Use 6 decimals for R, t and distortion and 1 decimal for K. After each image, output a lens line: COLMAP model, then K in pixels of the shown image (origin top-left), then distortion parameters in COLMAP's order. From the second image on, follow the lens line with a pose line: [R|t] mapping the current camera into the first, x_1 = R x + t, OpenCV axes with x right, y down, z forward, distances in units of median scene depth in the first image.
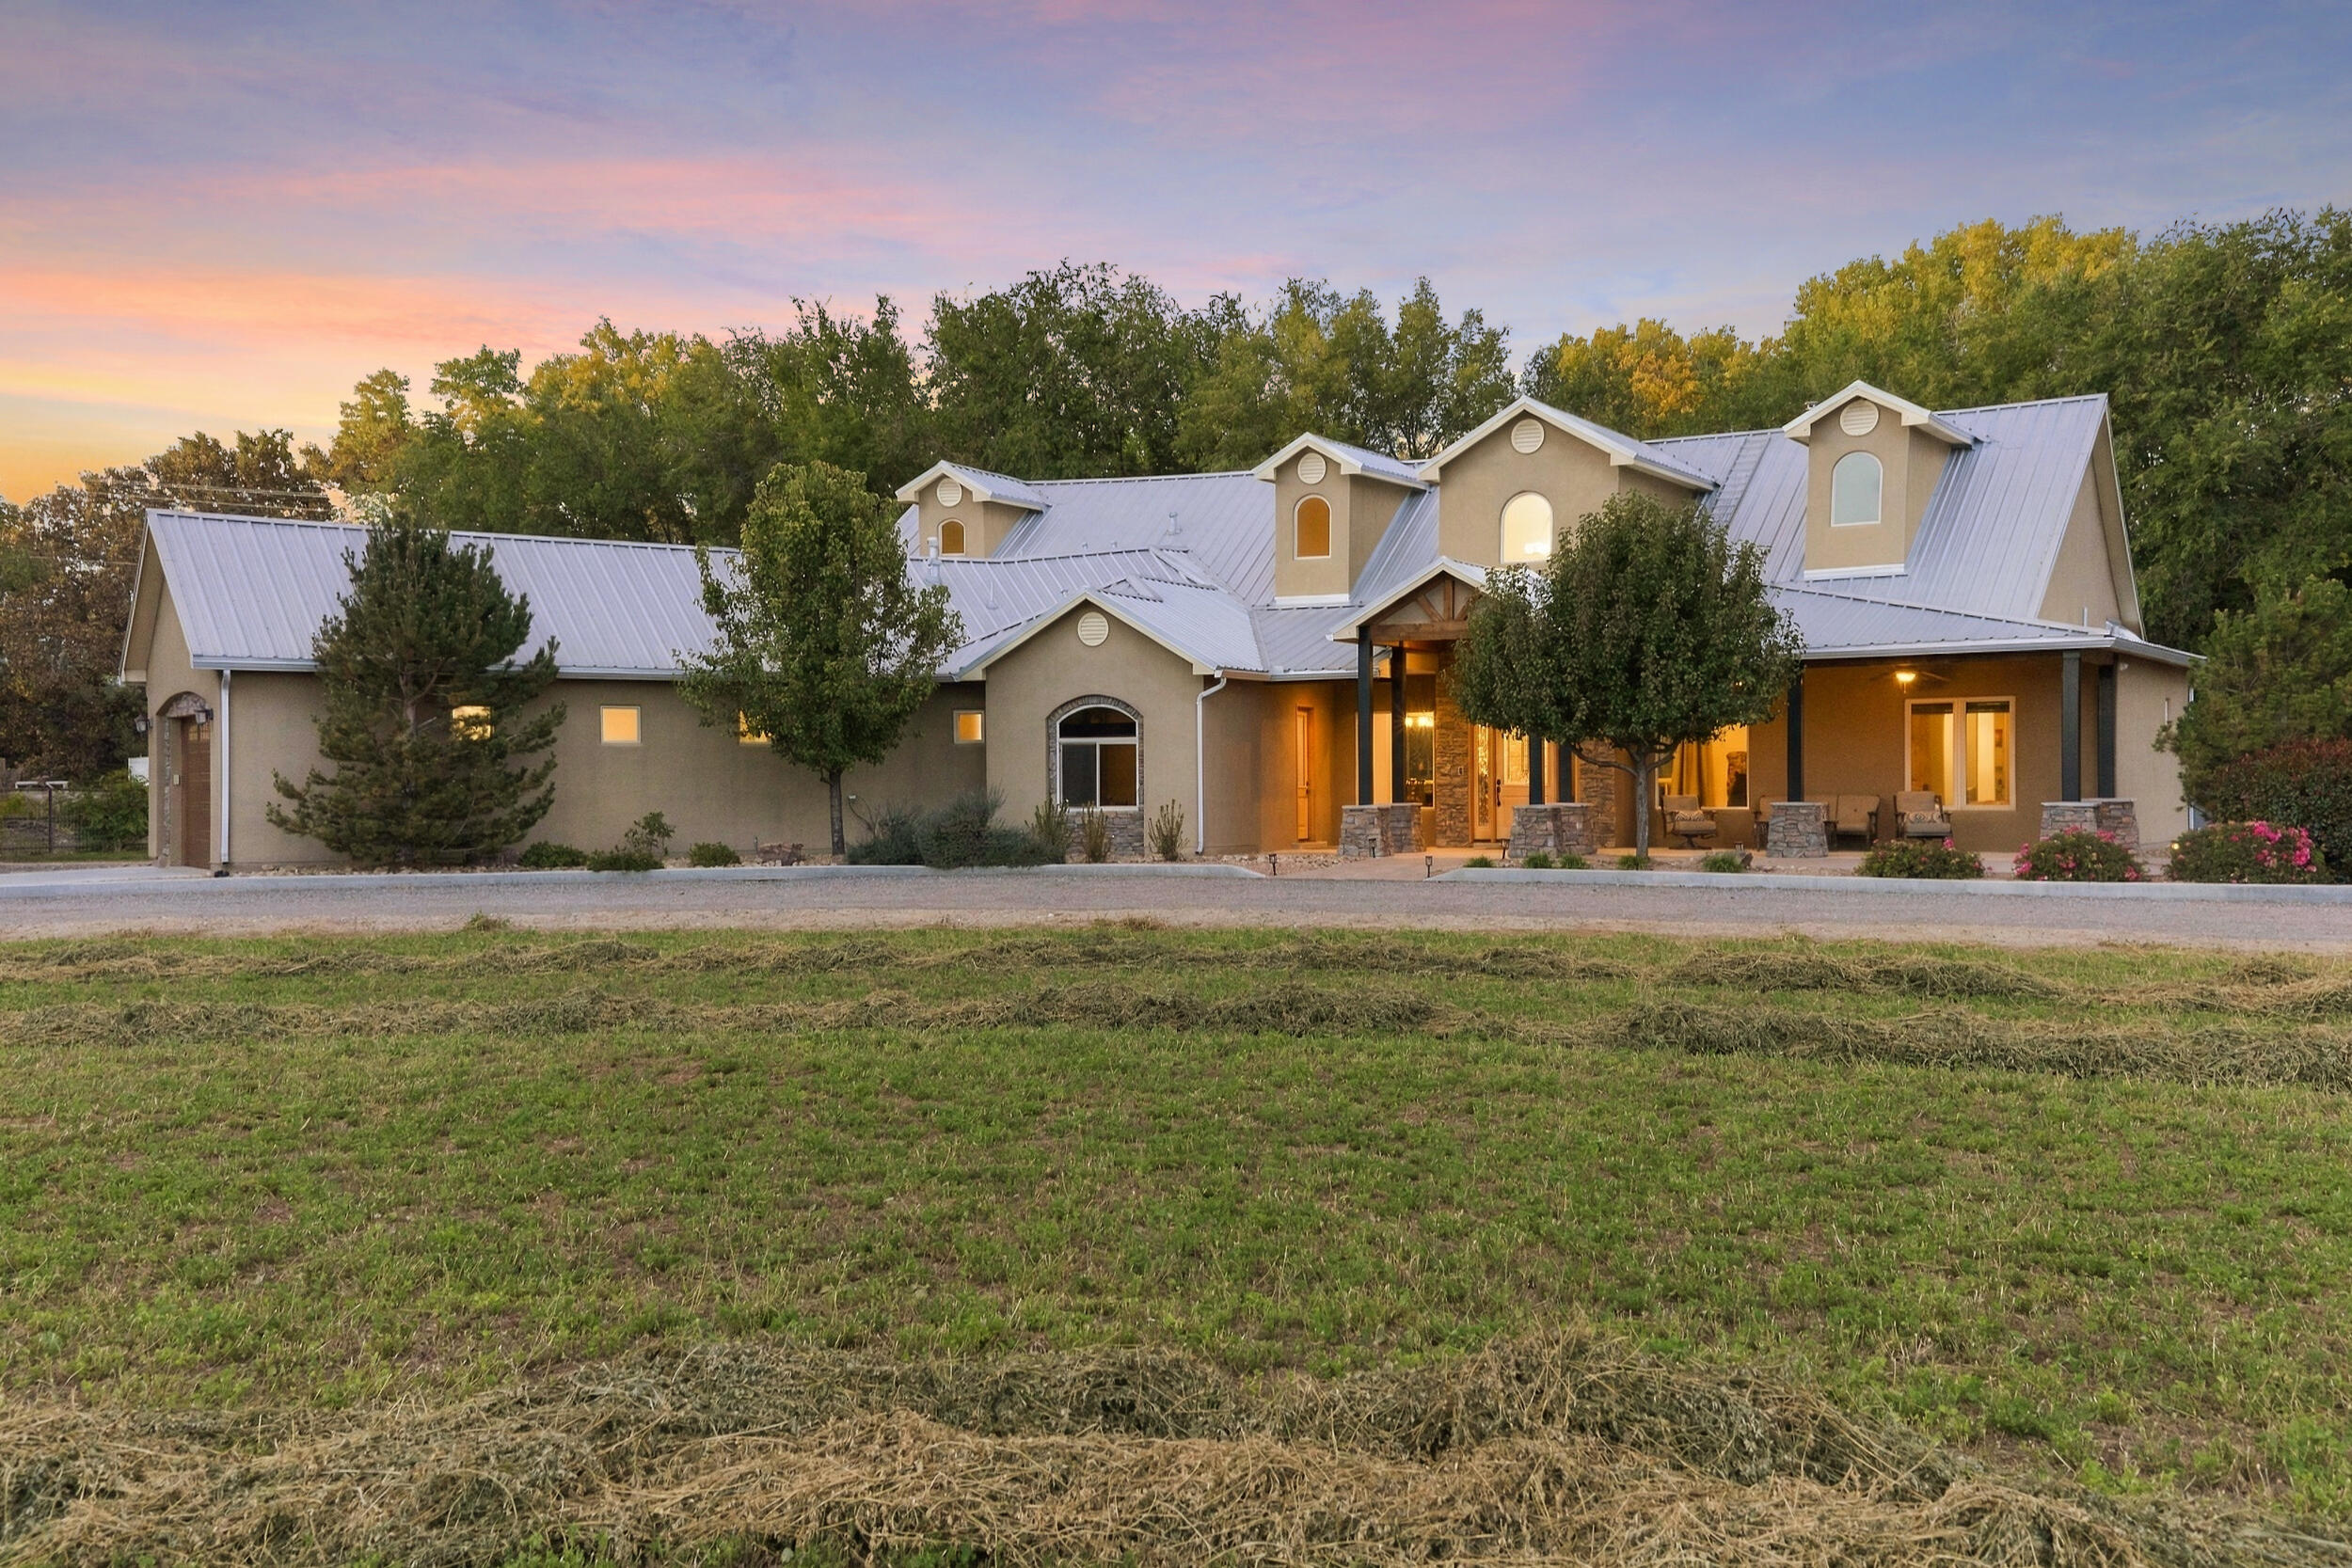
lens RADIAL K [[3120.6, 0, 1177.7], [0, 3120.6, 789.7], [0, 0, 1]] dist [1.304052, 0.000000]
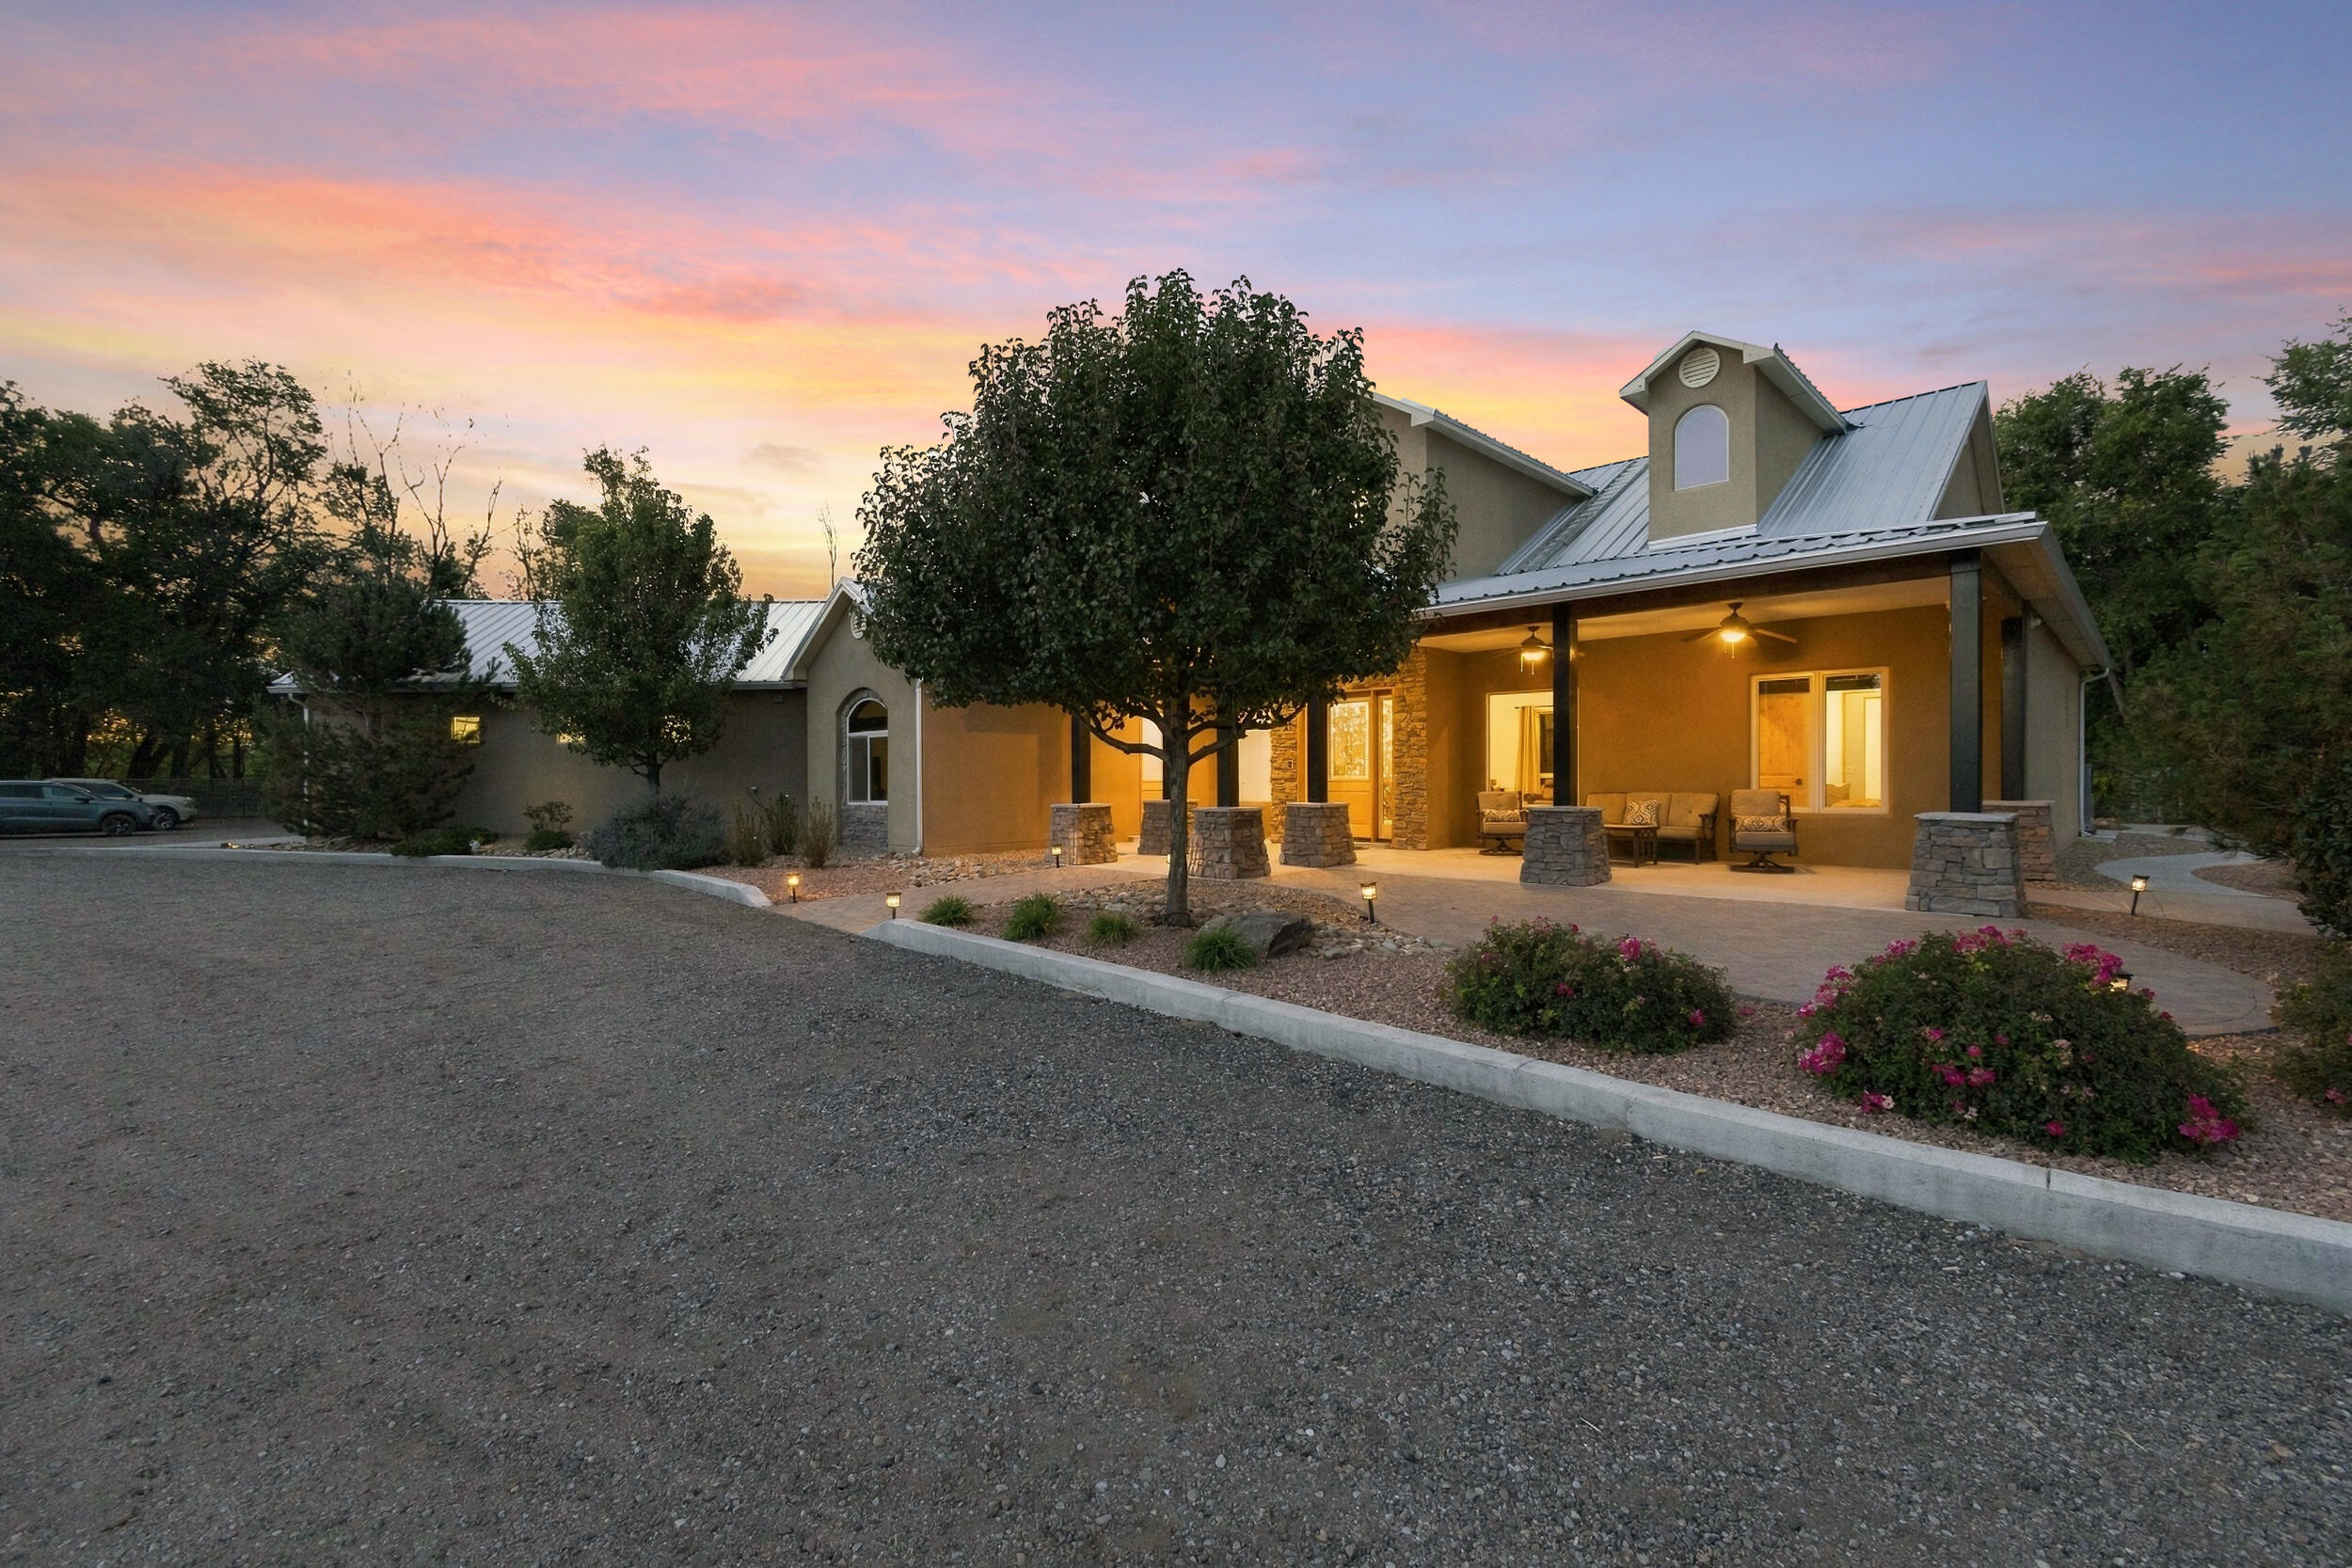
lens RADIAL K [[1014.3, 0, 1197.1], [0, 1014.3, 780.0], [0, 0, 1]] dist [-0.008451, 0.000394]
pose [[0.925614, 0.003626, -0.378451, 0.196869], [-0.001630, 0.999983, 0.005594, -0.003027], [0.378465, -0.004561, 0.925604, 0.754580]]
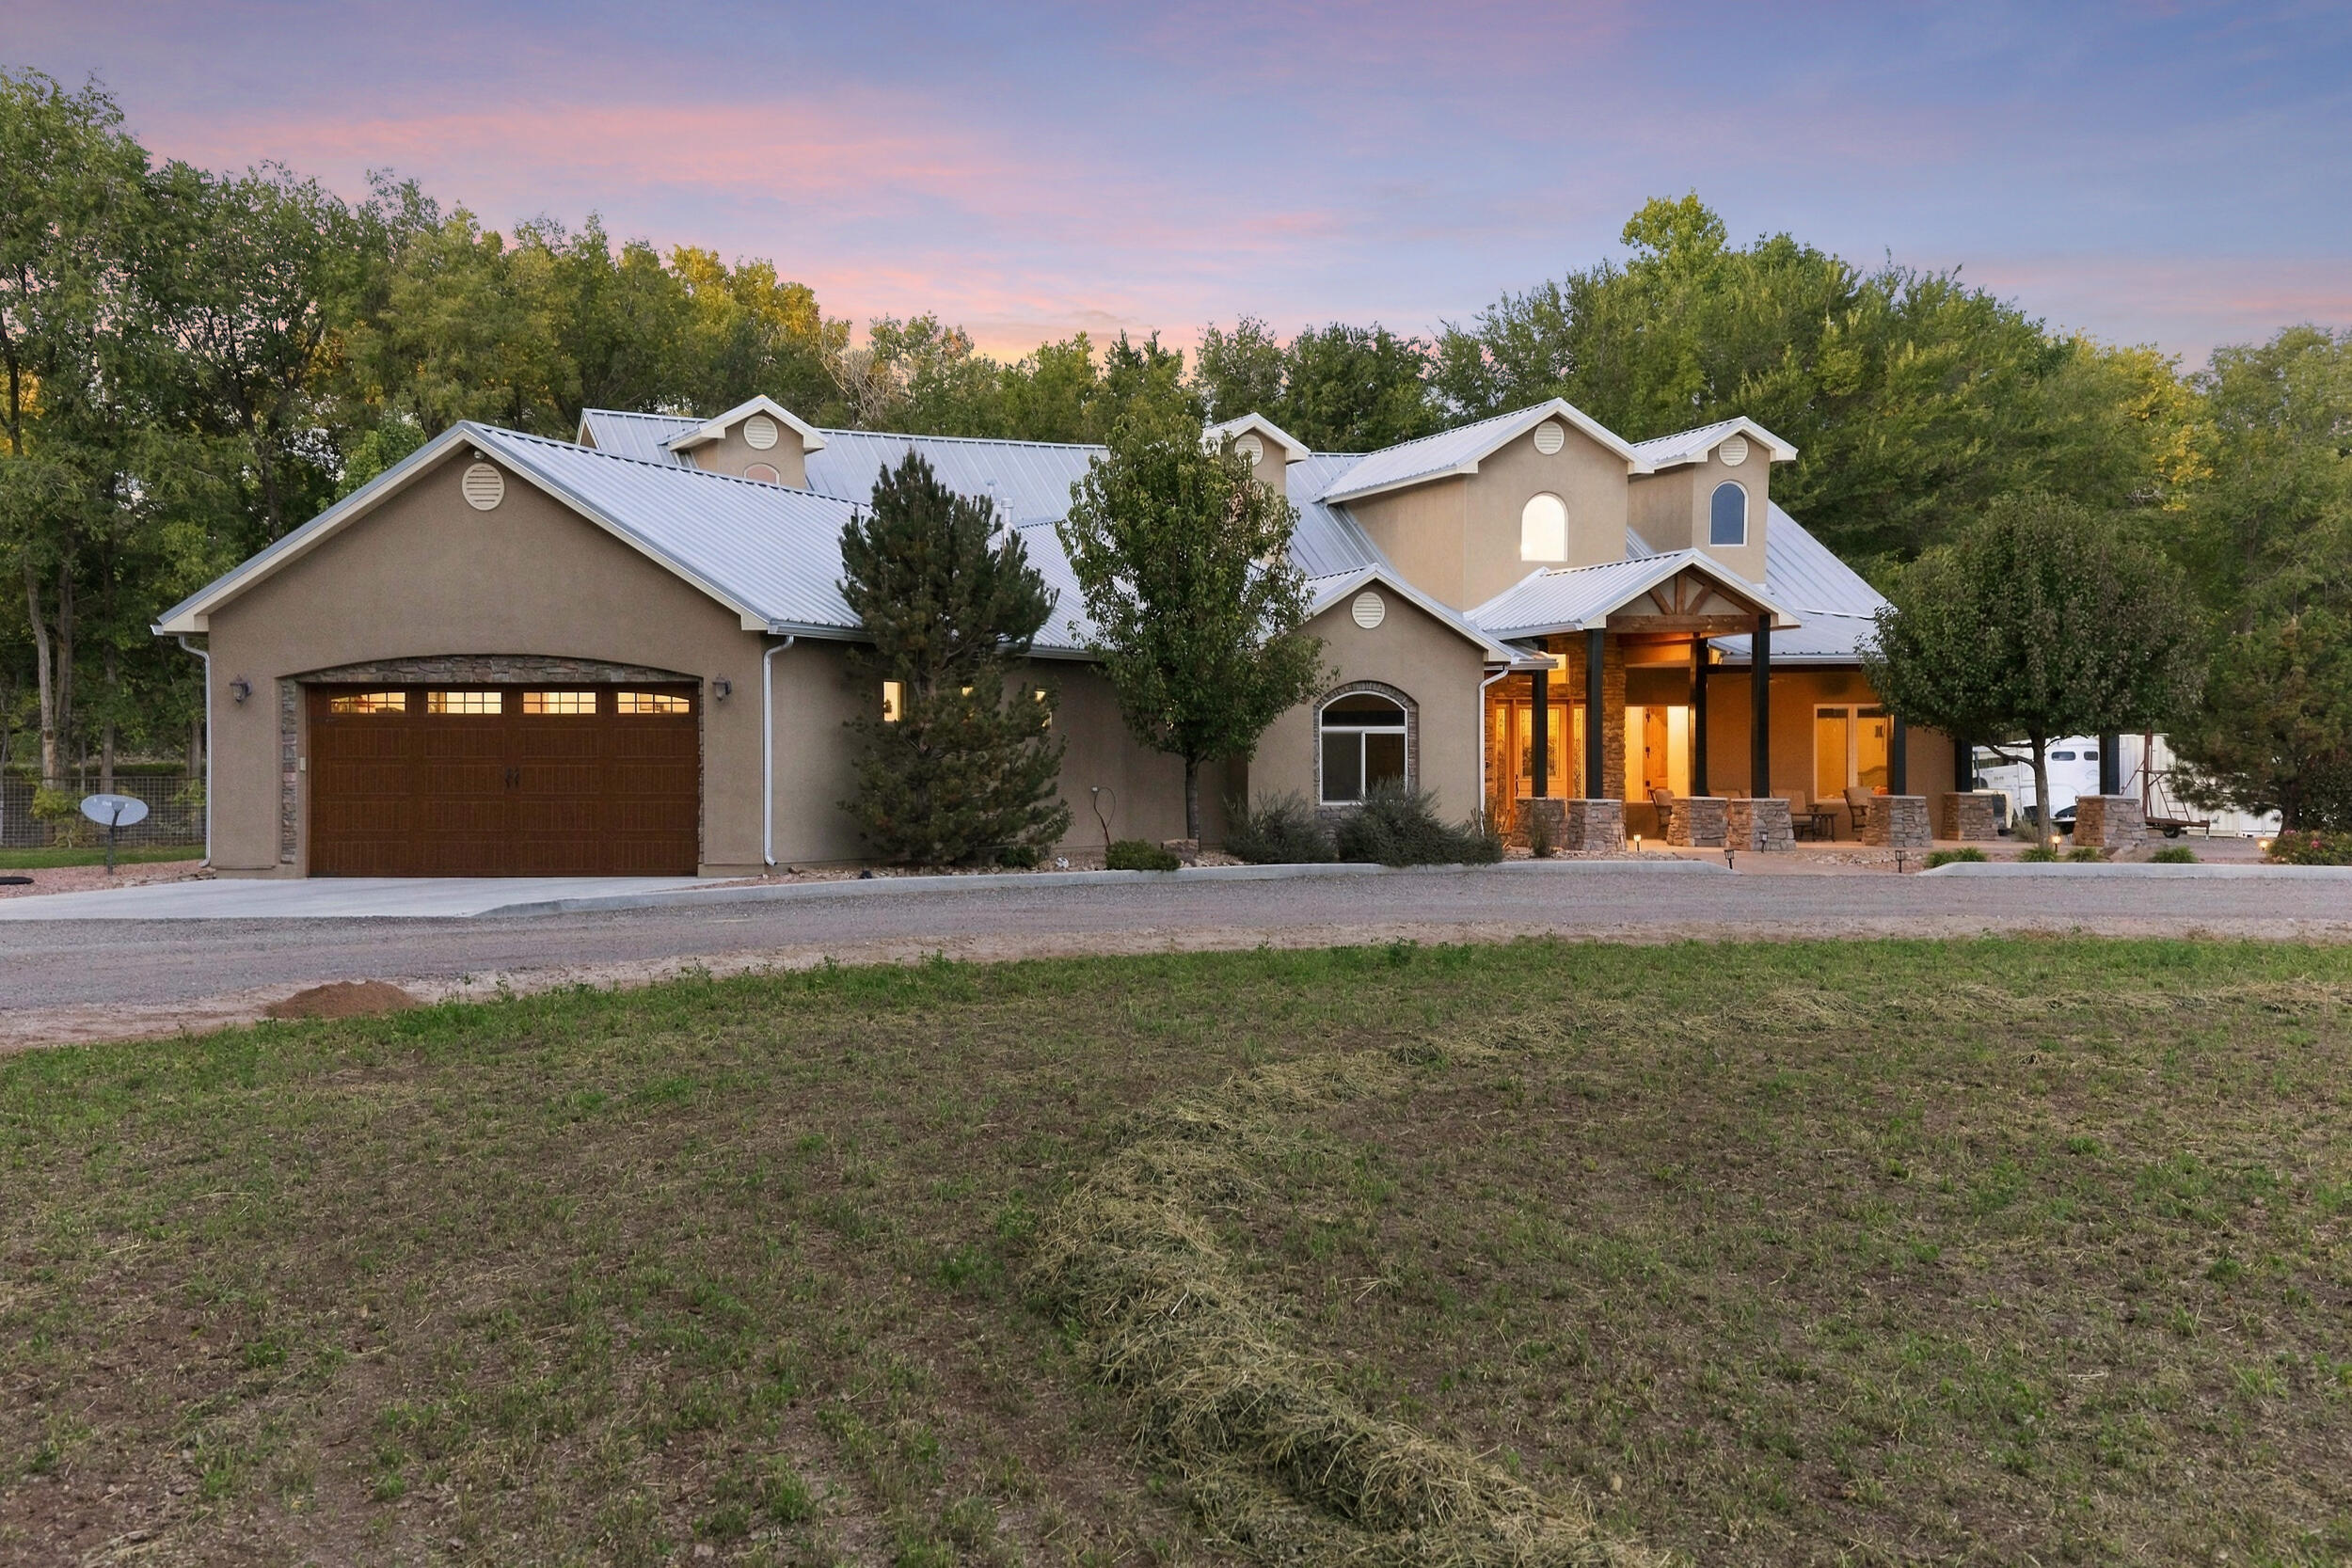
lens RADIAL K [[3076.6, 0, 1169.3], [0, 3076.6, 774.7], [0, 0, 1]] dist [0.747828, 0.000000]
pose [[0.754950, 0.005157, 0.655762, -0.683175], [-0.001836, 0.999982, -0.005751, 0.003271], [-0.655779, 0.003138, 0.754946, 0.351705]]
